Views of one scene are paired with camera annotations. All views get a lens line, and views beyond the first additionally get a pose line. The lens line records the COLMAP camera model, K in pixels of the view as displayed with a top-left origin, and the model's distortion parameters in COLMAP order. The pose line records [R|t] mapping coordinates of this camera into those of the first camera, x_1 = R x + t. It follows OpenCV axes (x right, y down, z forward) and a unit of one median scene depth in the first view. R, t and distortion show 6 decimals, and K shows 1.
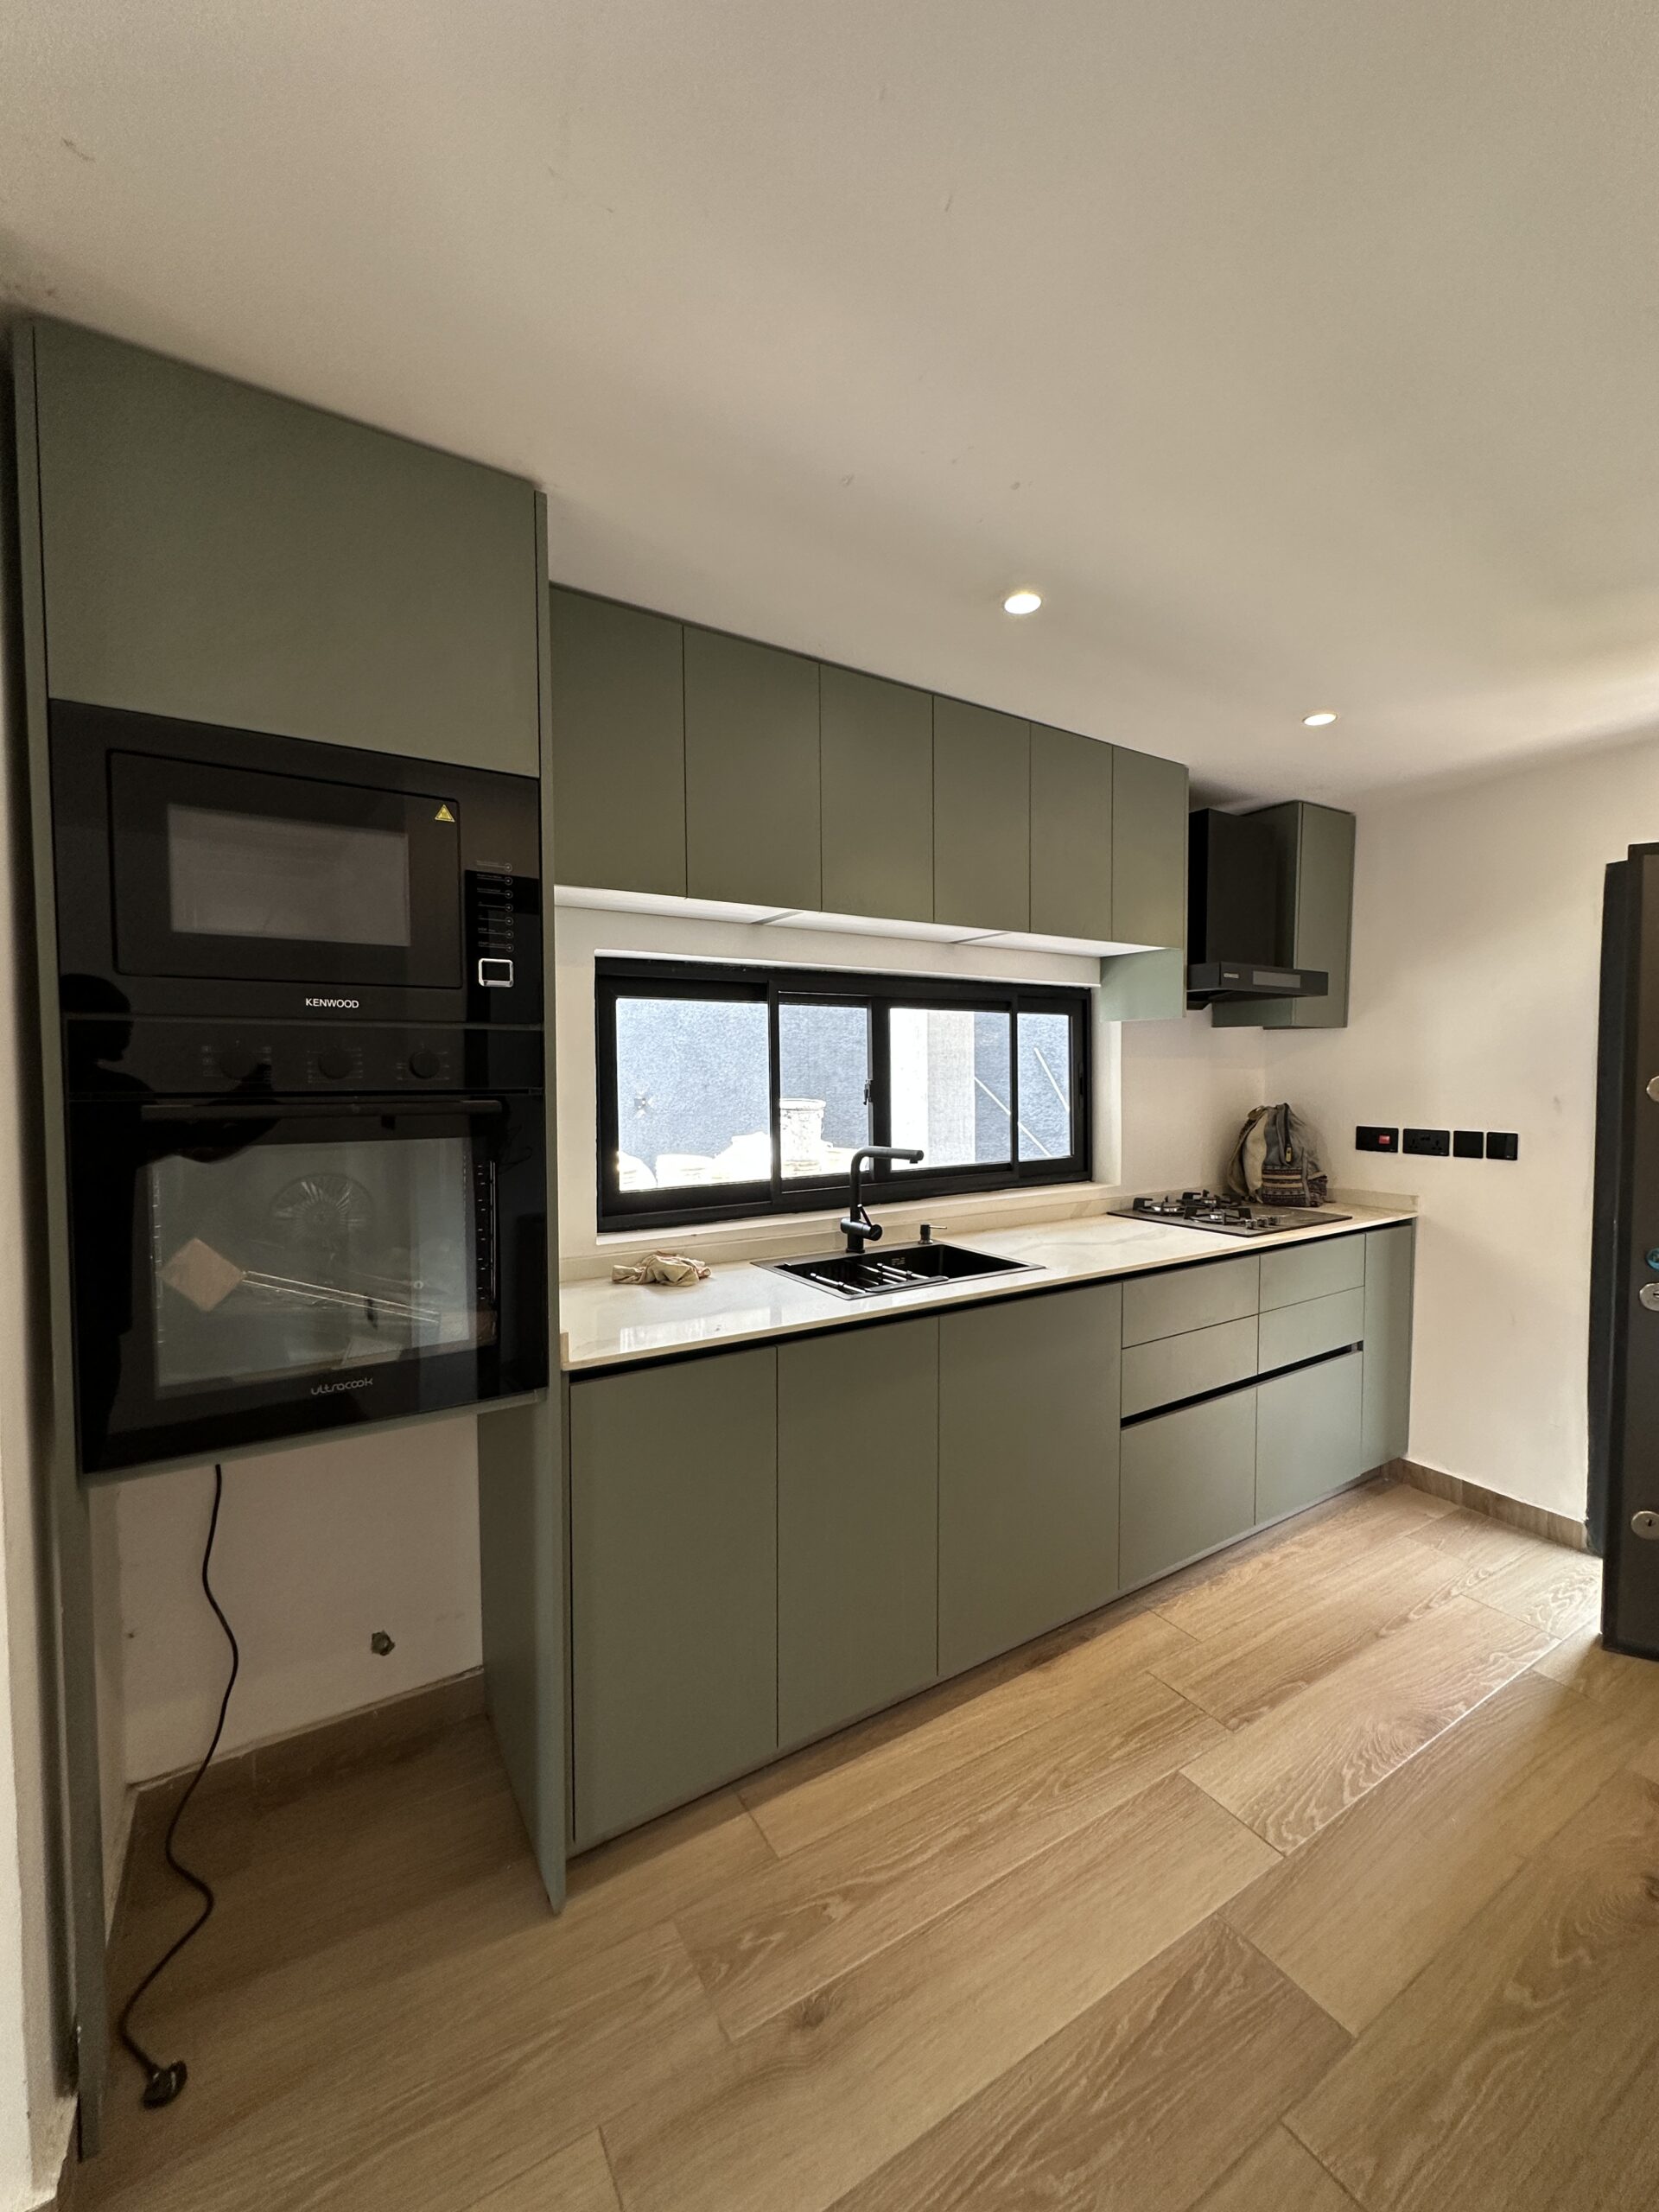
lens RADIAL K [[887.5, 0, 829.1], [0, 887.5, 1105.5], [0, 0, 1]] dist [-0.006280, 0.001787]
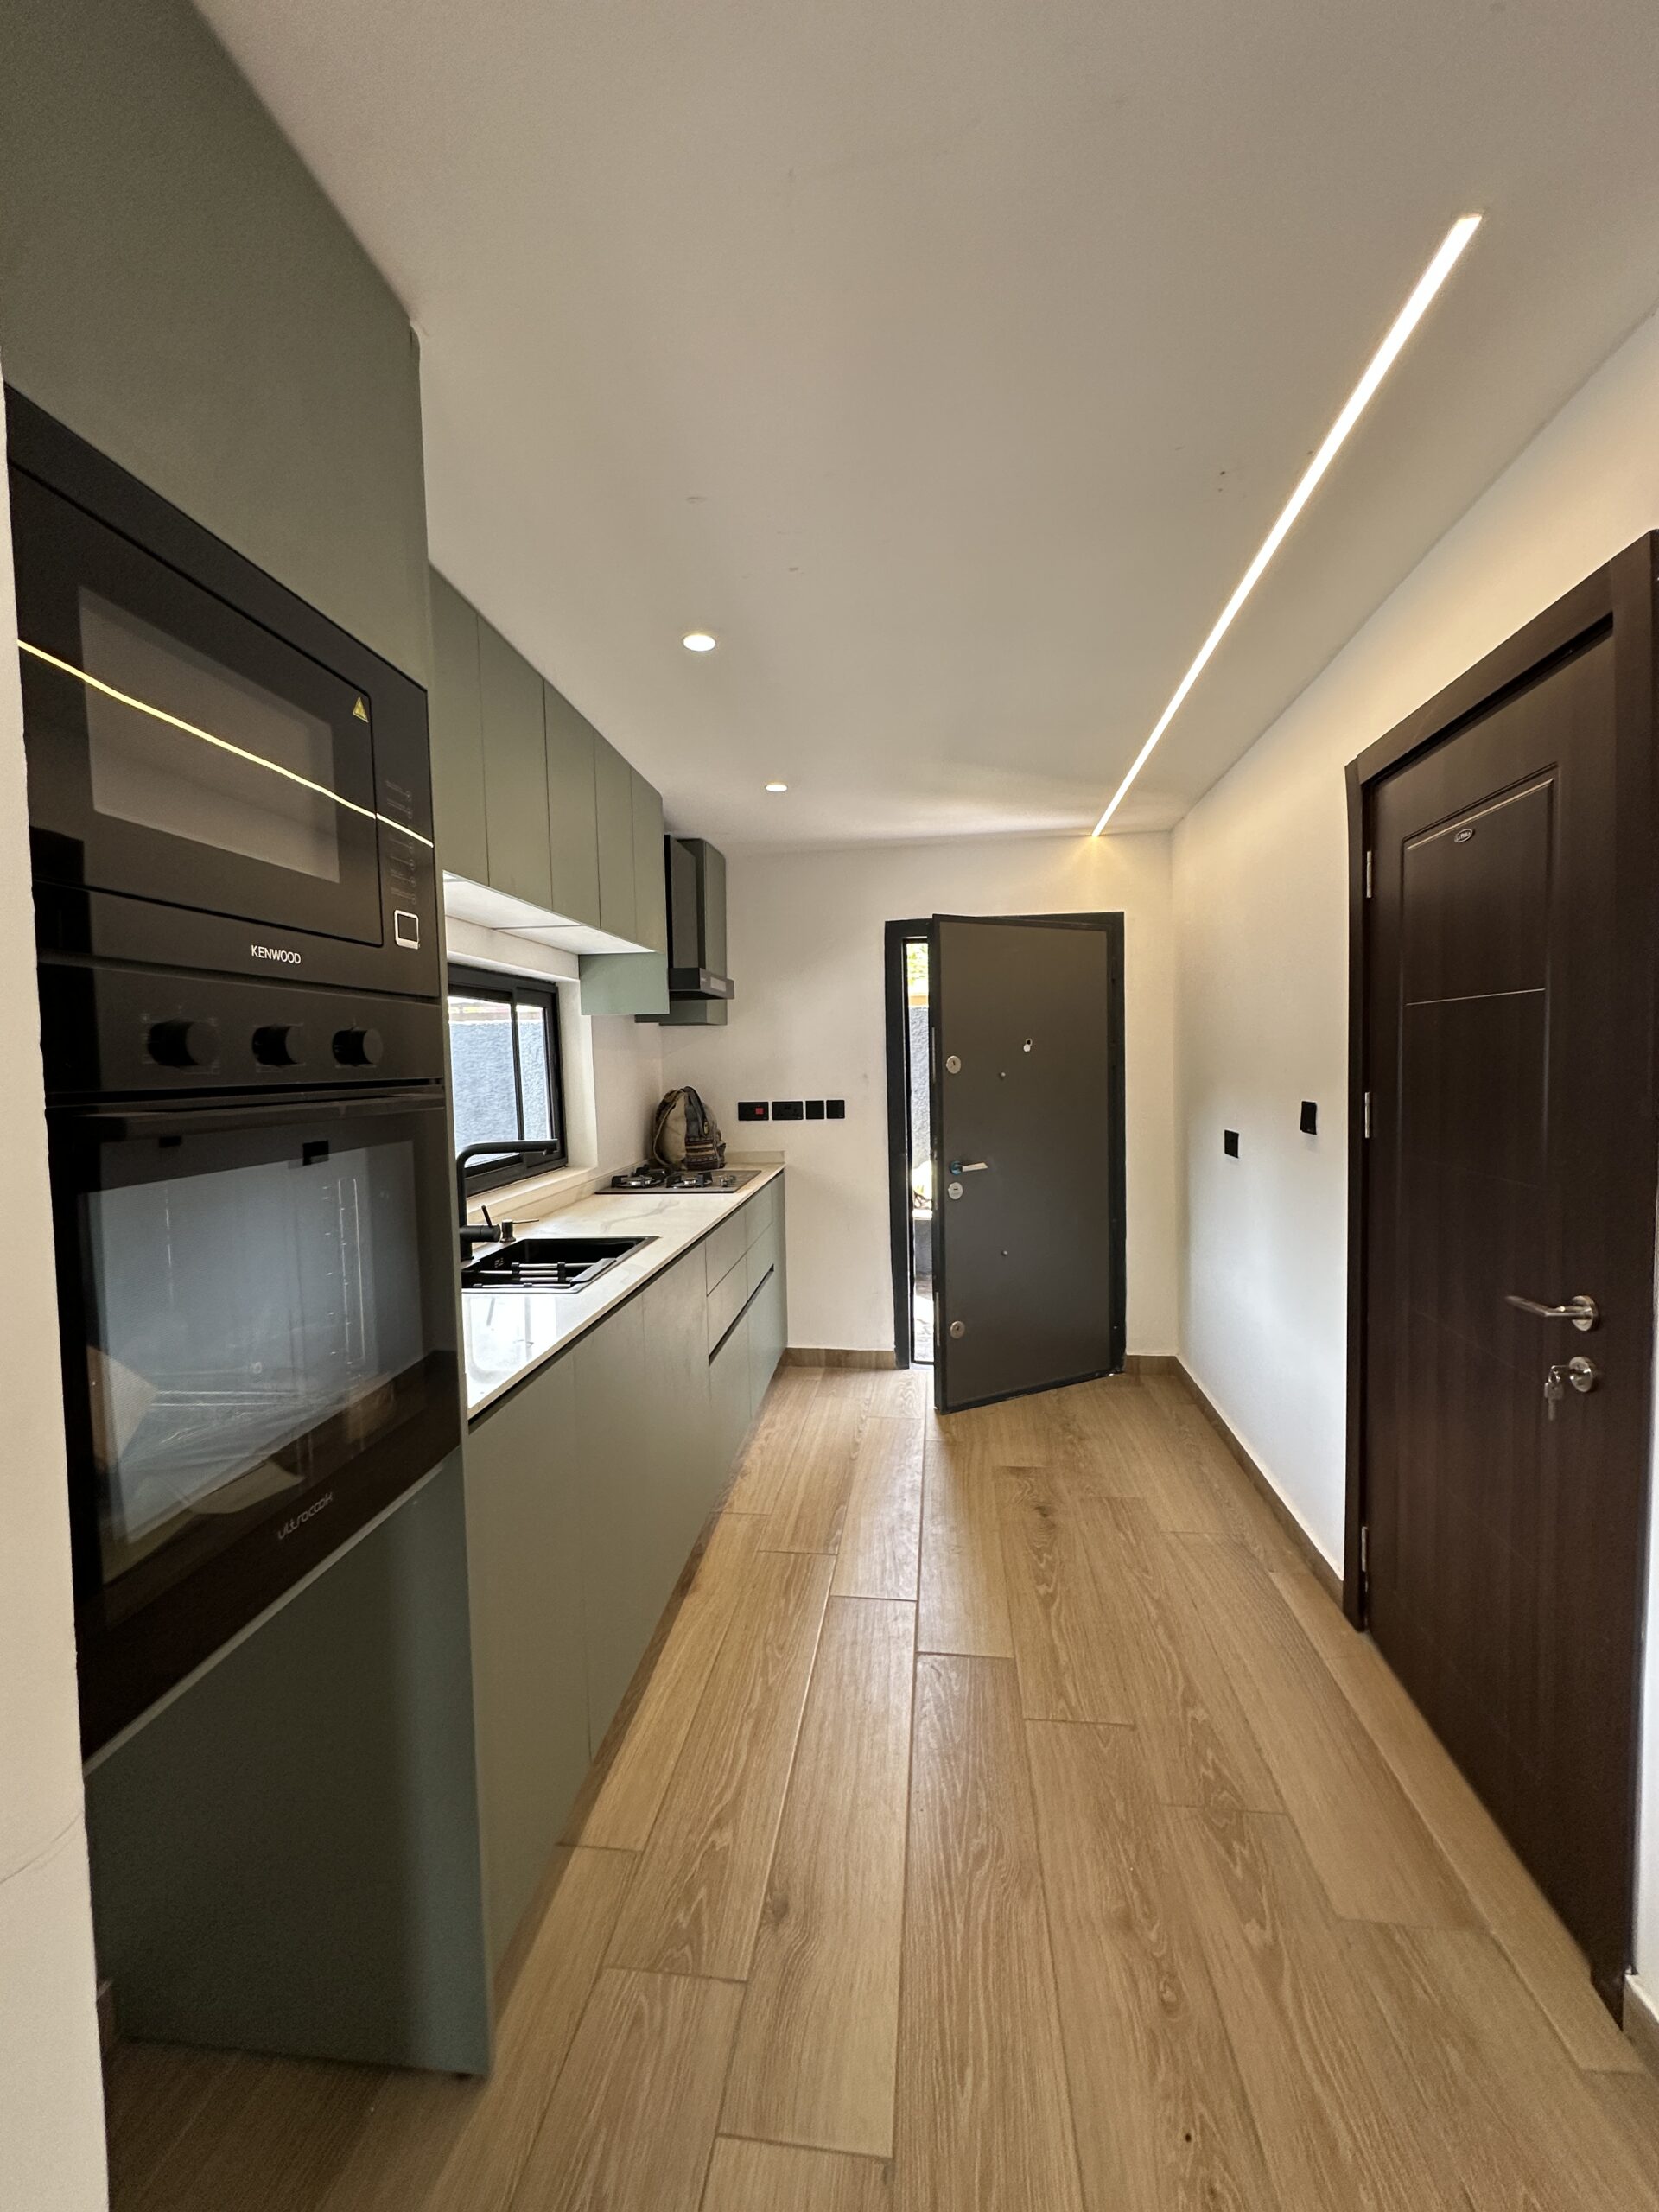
lens RADIAL K [[887.5, 0, 830.3], [0, 887.5, 1105.0], [0, 0, 1]] dist [-0.006280, 0.001787]
pose [[0.619249, -0.052464, 0.783440, -0.445690], [0.051830, 0.998320, 0.025886, 0.001665], [-0.783482, 0.024576, 0.620928, 0.134795]]
